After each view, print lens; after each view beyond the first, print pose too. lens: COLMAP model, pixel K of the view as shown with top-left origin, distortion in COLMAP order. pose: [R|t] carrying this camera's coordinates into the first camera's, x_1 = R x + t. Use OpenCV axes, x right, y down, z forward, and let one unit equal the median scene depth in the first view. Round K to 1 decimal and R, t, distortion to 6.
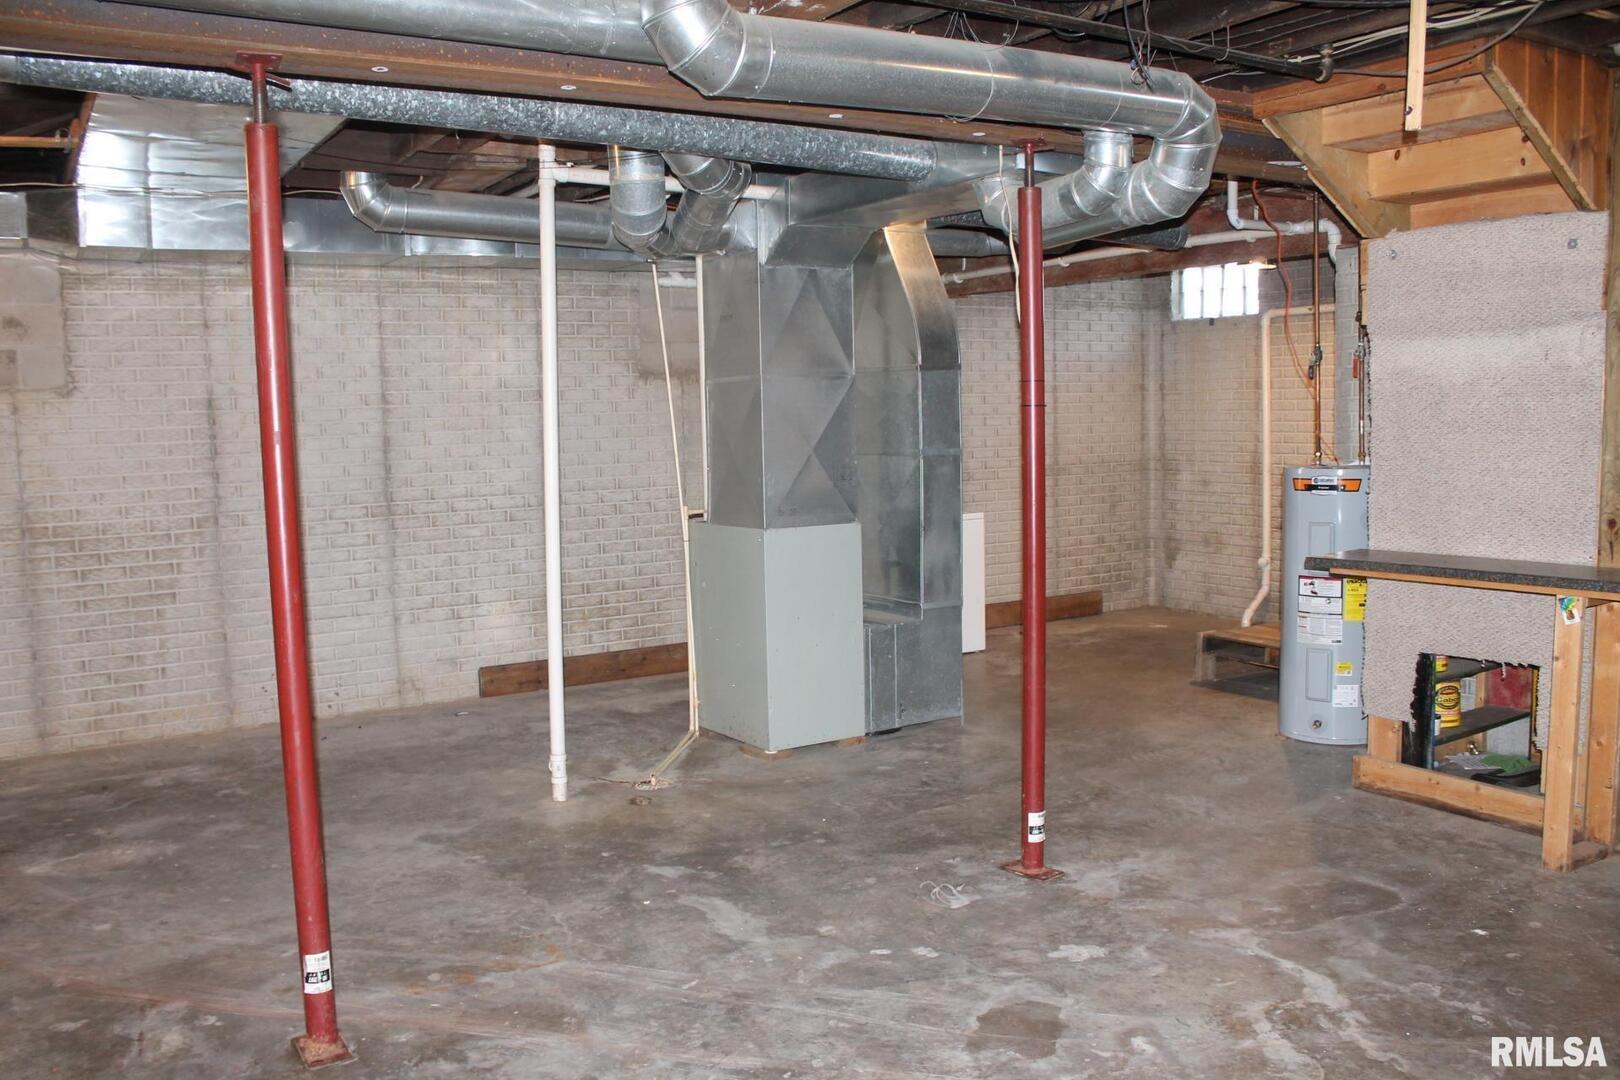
lens RADIAL K [[1364.4, 0, 801.4], [0, 1364.4, 557.7], [0, 0, 1]] dist [-0.156433, 0.132202]
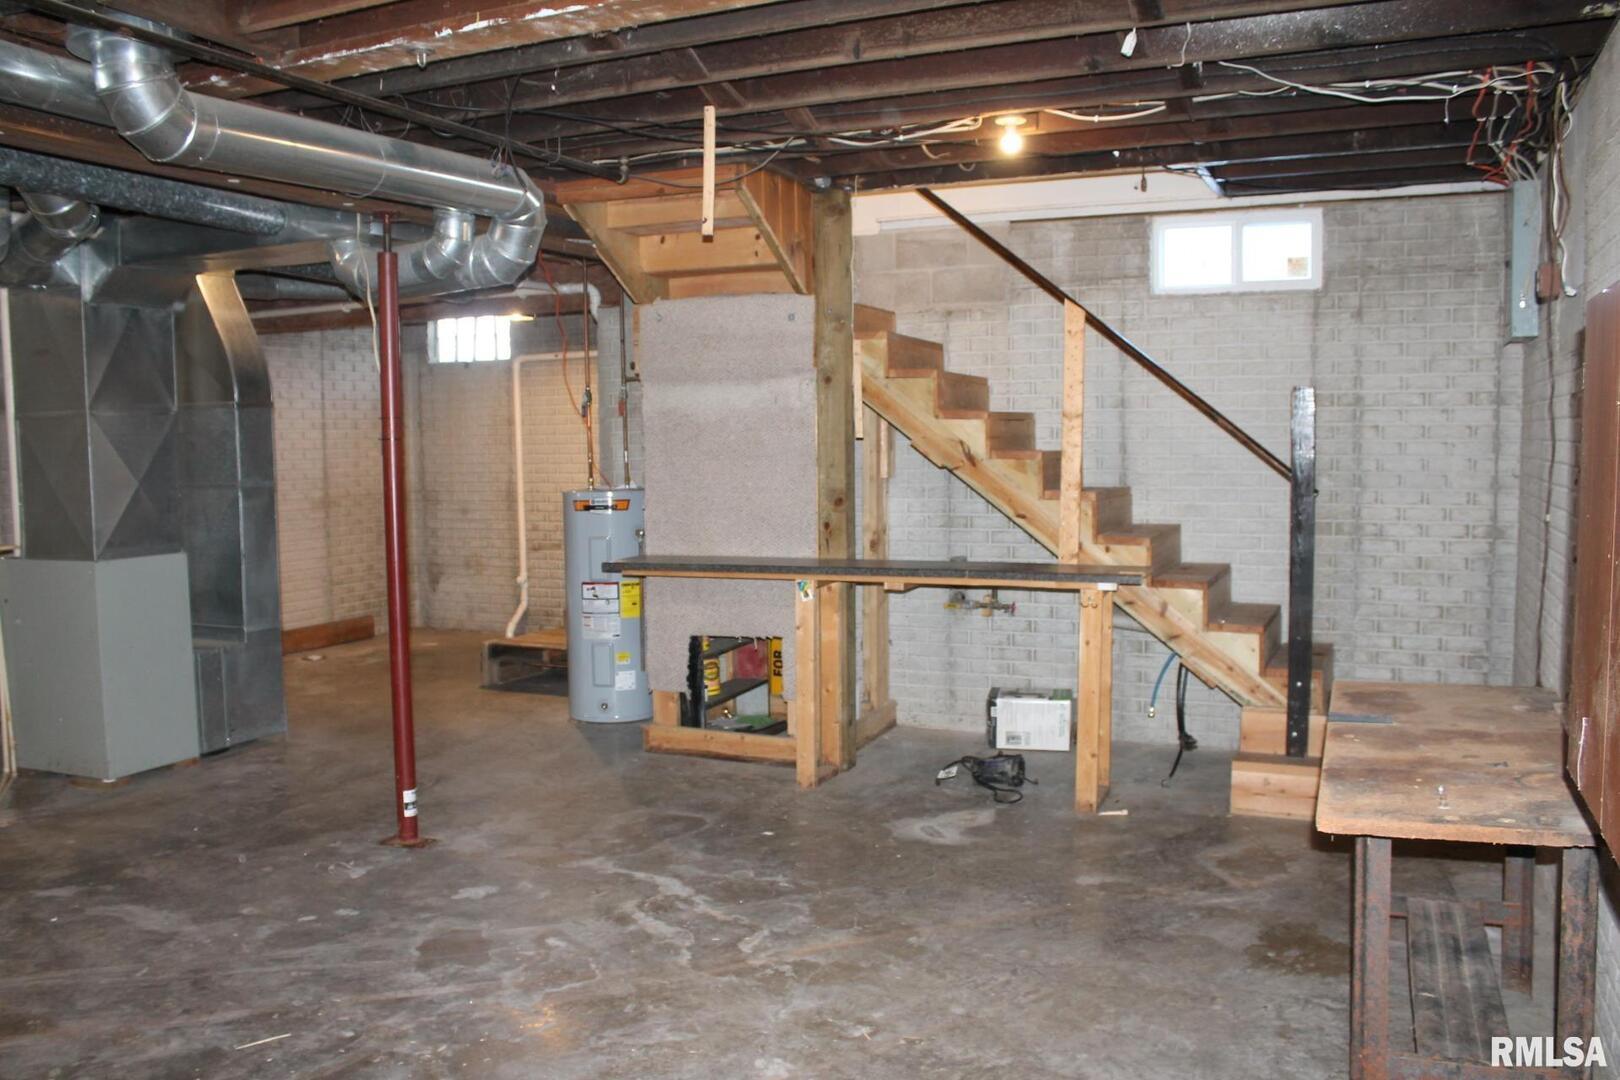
lens RADIAL K [[1364.4, 0, 807.8], [0, 1364.4, 548.5], [0, 0, 1]] dist [-0.156433, 0.132202]
pose [[0.831091, -0.034243, 0.555082, -0.170421], [0.053640, 0.998385, -0.018722, 0.022015], [-0.553544, 0.045335, 0.831585, -0.148346]]
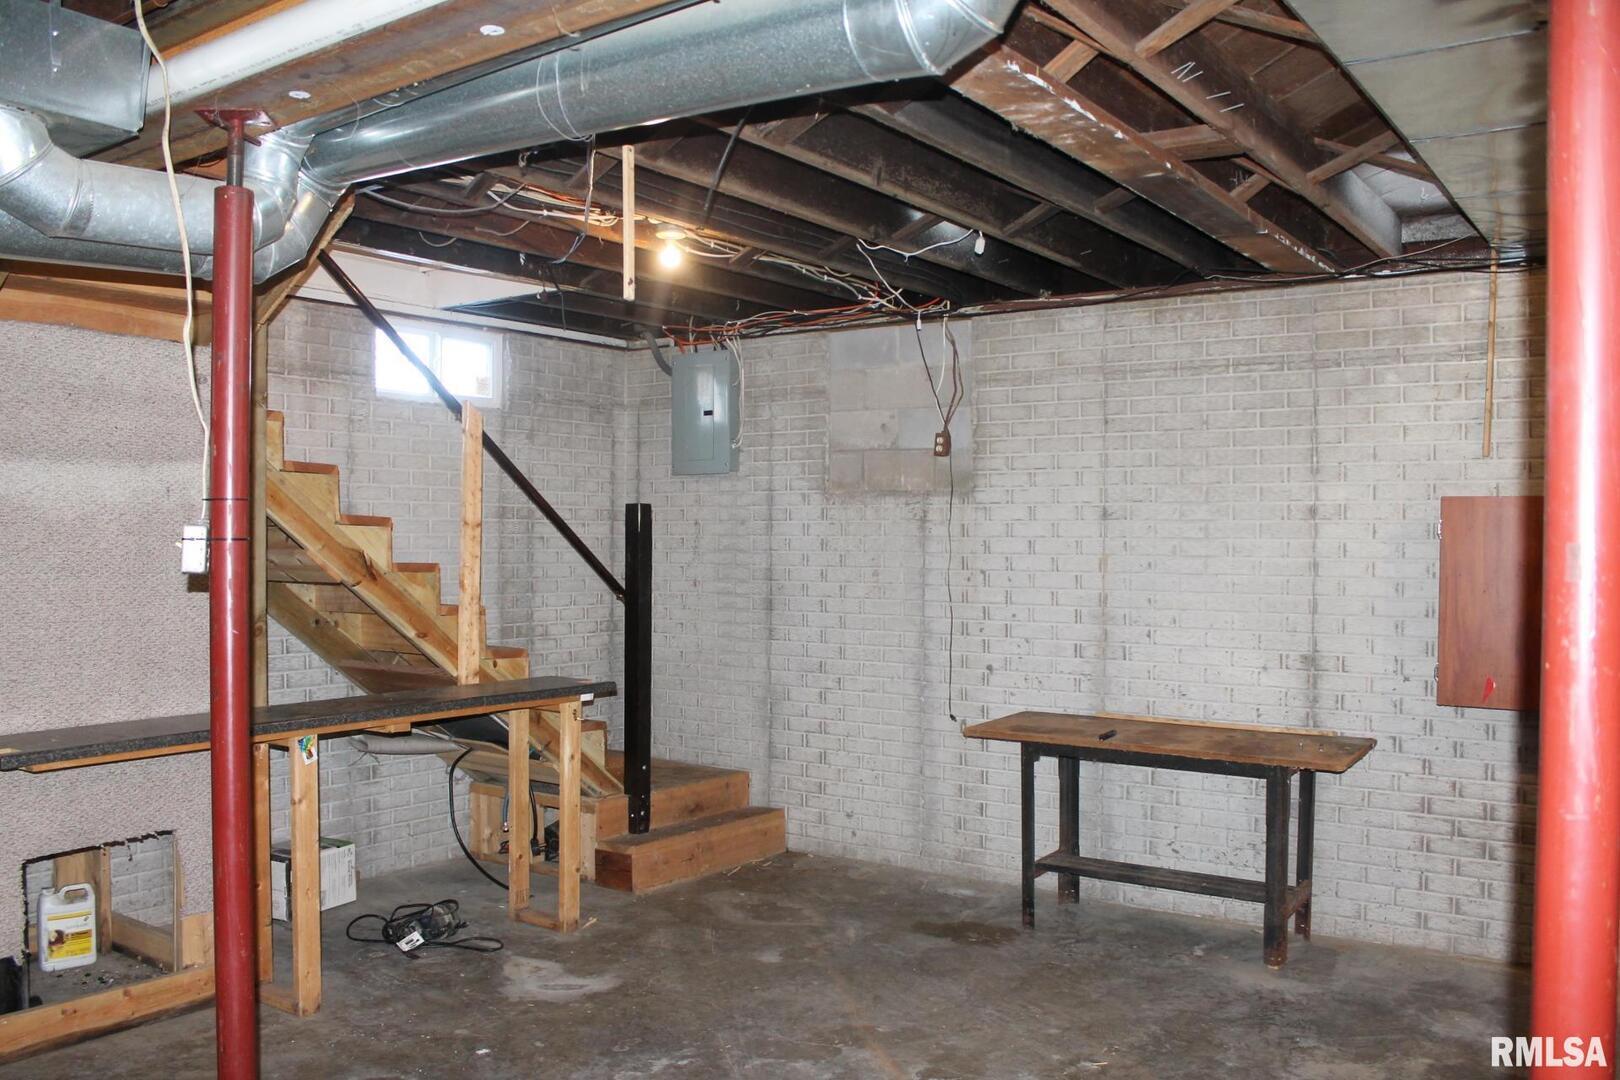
lens RADIAL K [[1364.4, 0, 815.4], [0, 1364.4, 540.3], [0, 0, 1]] dist [-0.156433, 0.132202]
pose [[-0.379513, 0.017954, 0.925012, -0.475984], [0.101158, 0.994623, 0.022198, -0.096042], [-0.919639, 0.101997, -0.379289, 0.950496]]
